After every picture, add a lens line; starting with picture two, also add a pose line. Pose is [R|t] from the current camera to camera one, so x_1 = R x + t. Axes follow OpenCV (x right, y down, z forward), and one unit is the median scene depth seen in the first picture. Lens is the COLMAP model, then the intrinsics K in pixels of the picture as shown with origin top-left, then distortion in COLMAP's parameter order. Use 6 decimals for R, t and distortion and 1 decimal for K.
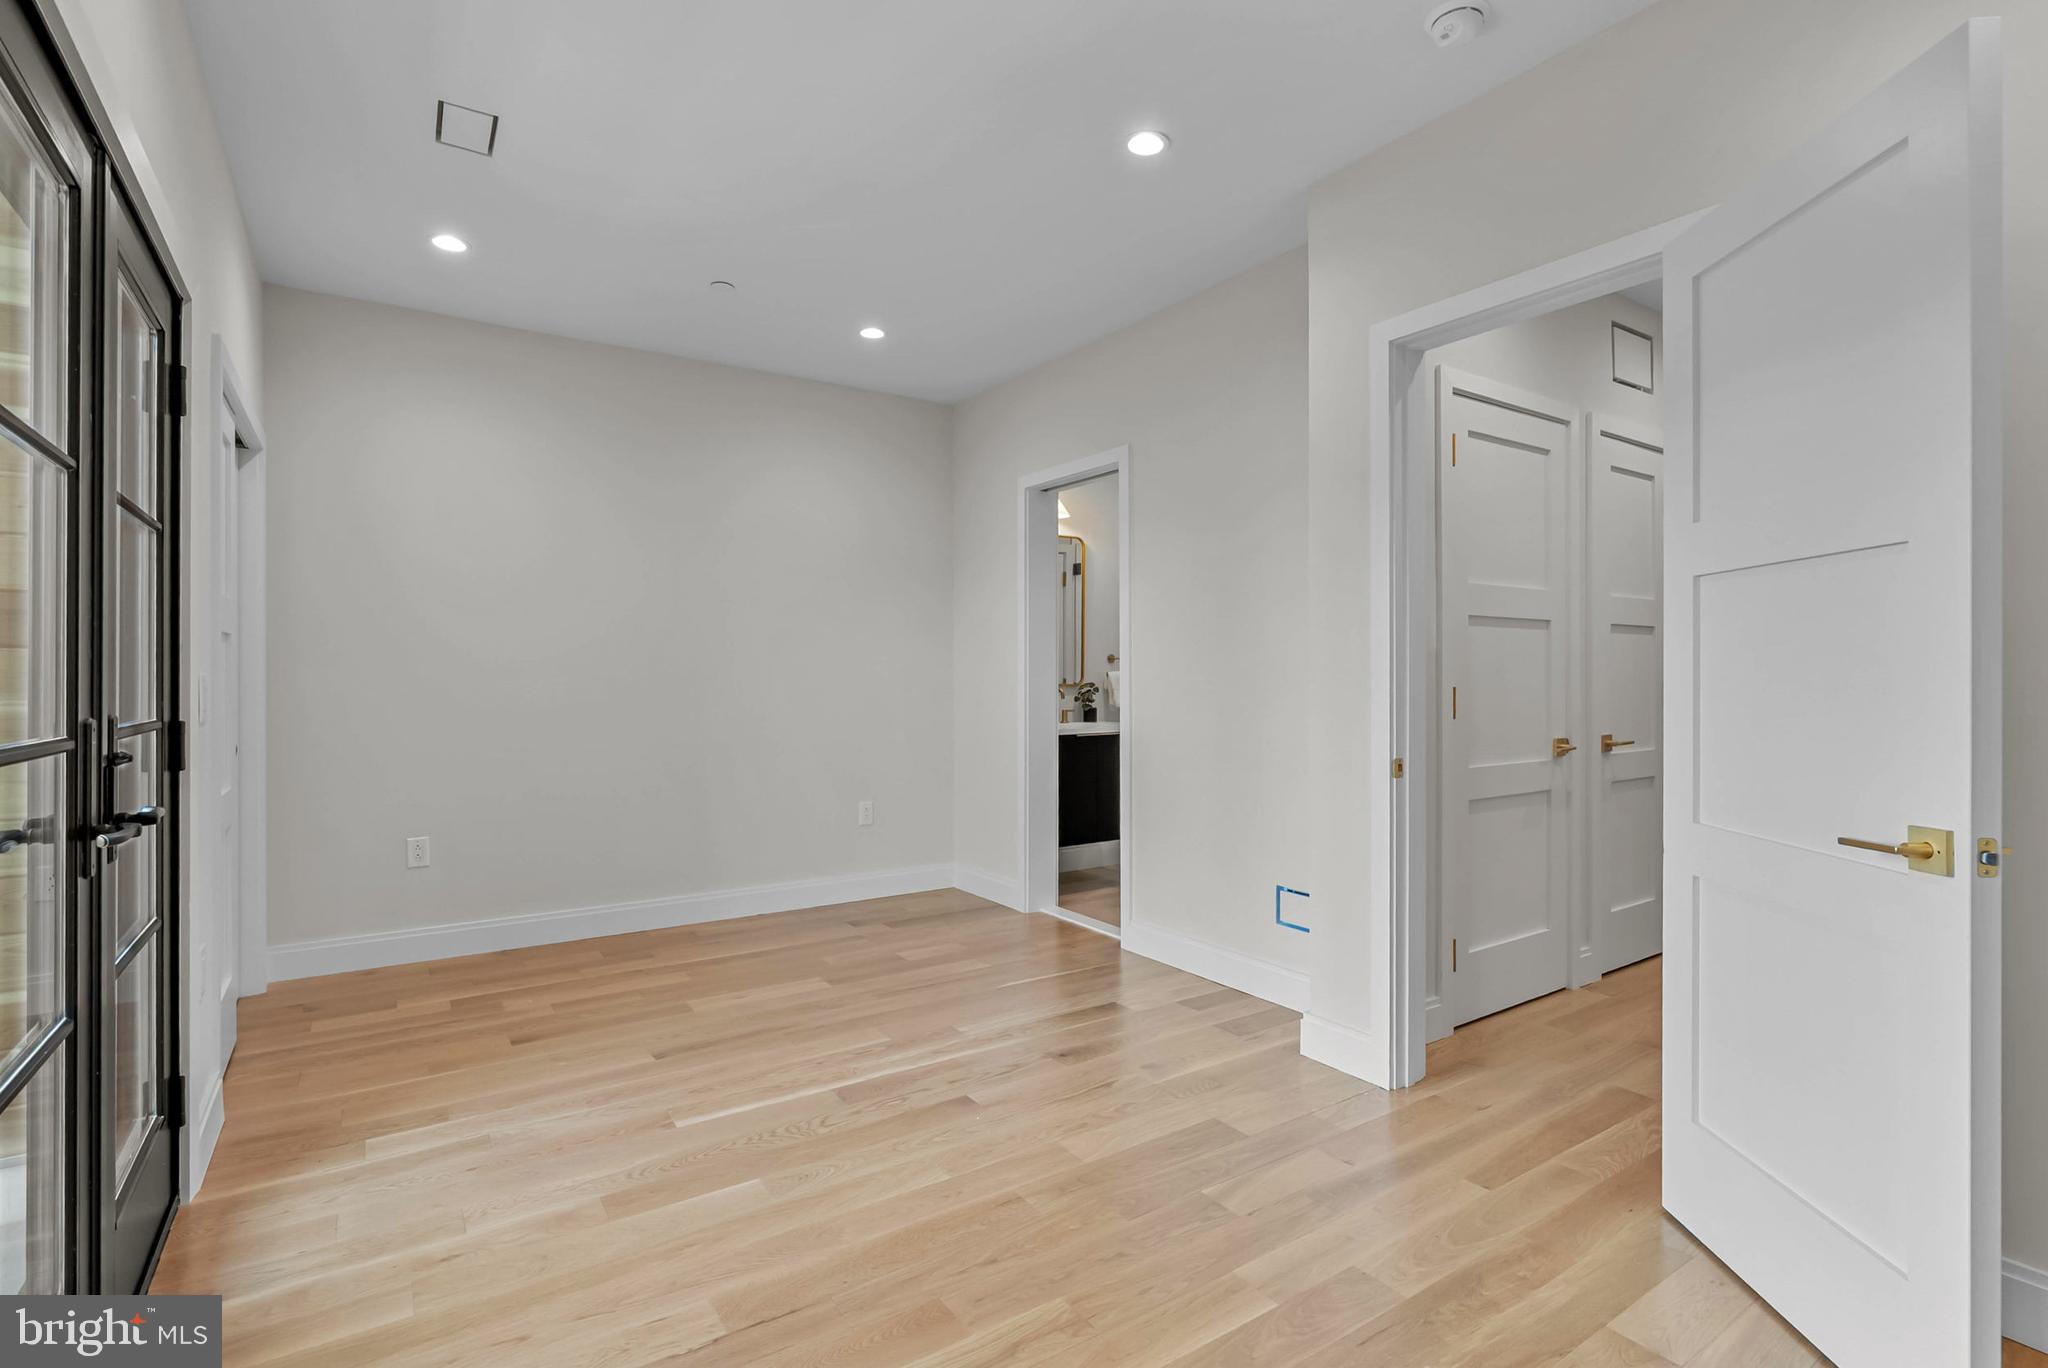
lens RADIAL K [[948.3, 0, 1032.5], [0, 948.3, 685.1], [0, 0, 1]] dist [-0.002103, 0.000985]
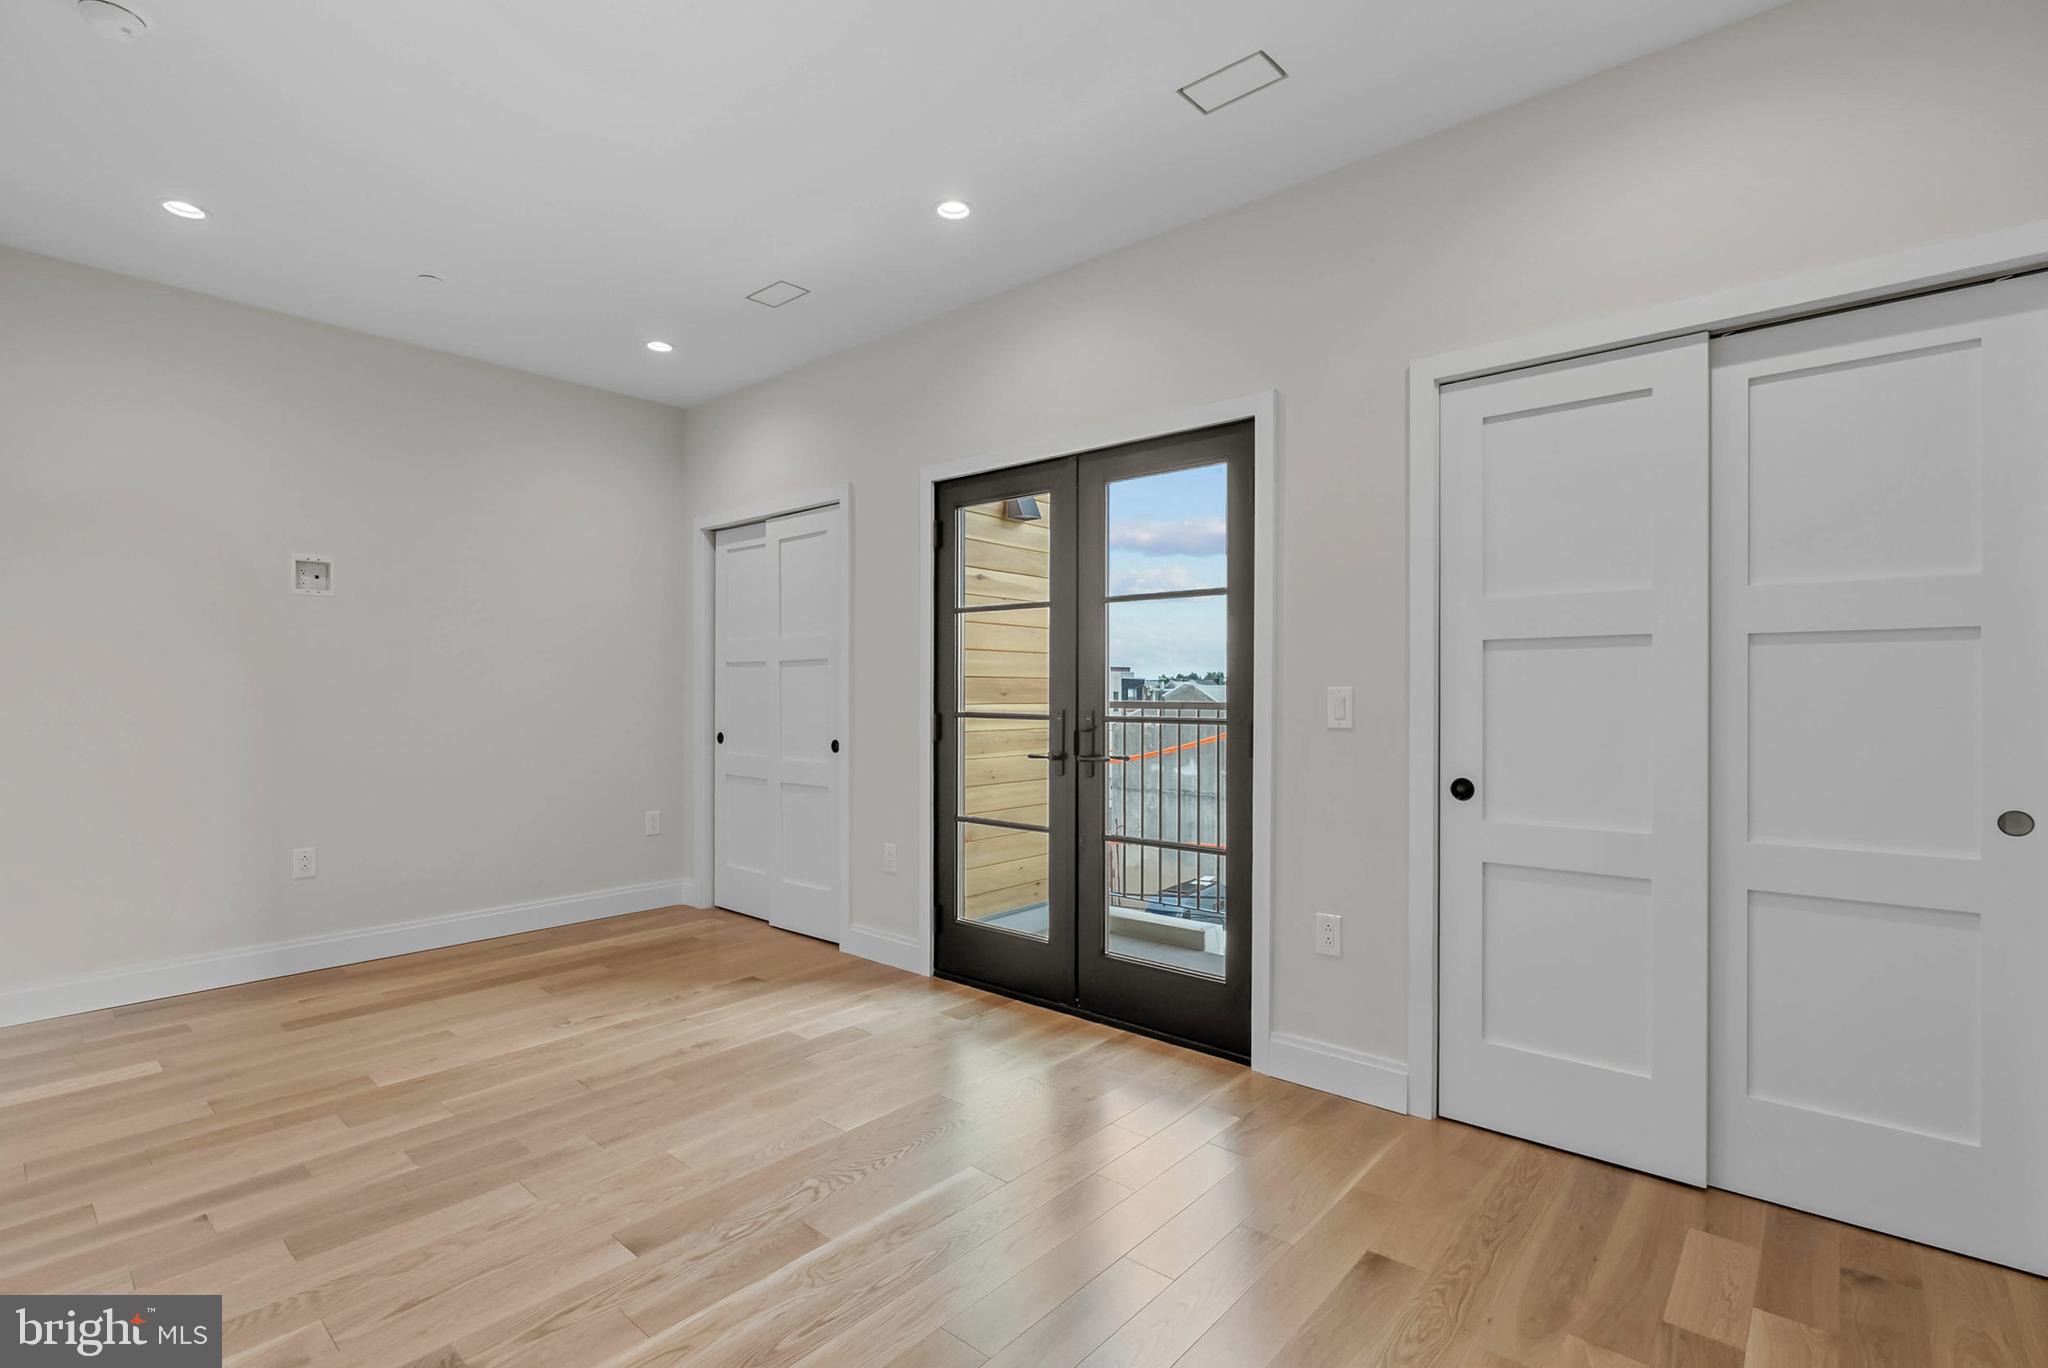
lens RADIAL K [[948.3, 0, 1032.5], [0, 948.3, 685.1], [0, 0, 1]] dist [-0.002103, 0.000985]
pose [[-0.966652, -0.002270, -0.256082, -0.184734], [-0.002066, 0.999997, -0.001068, -0.011453], [0.256084, -0.000503, -0.966655, 1.866471]]
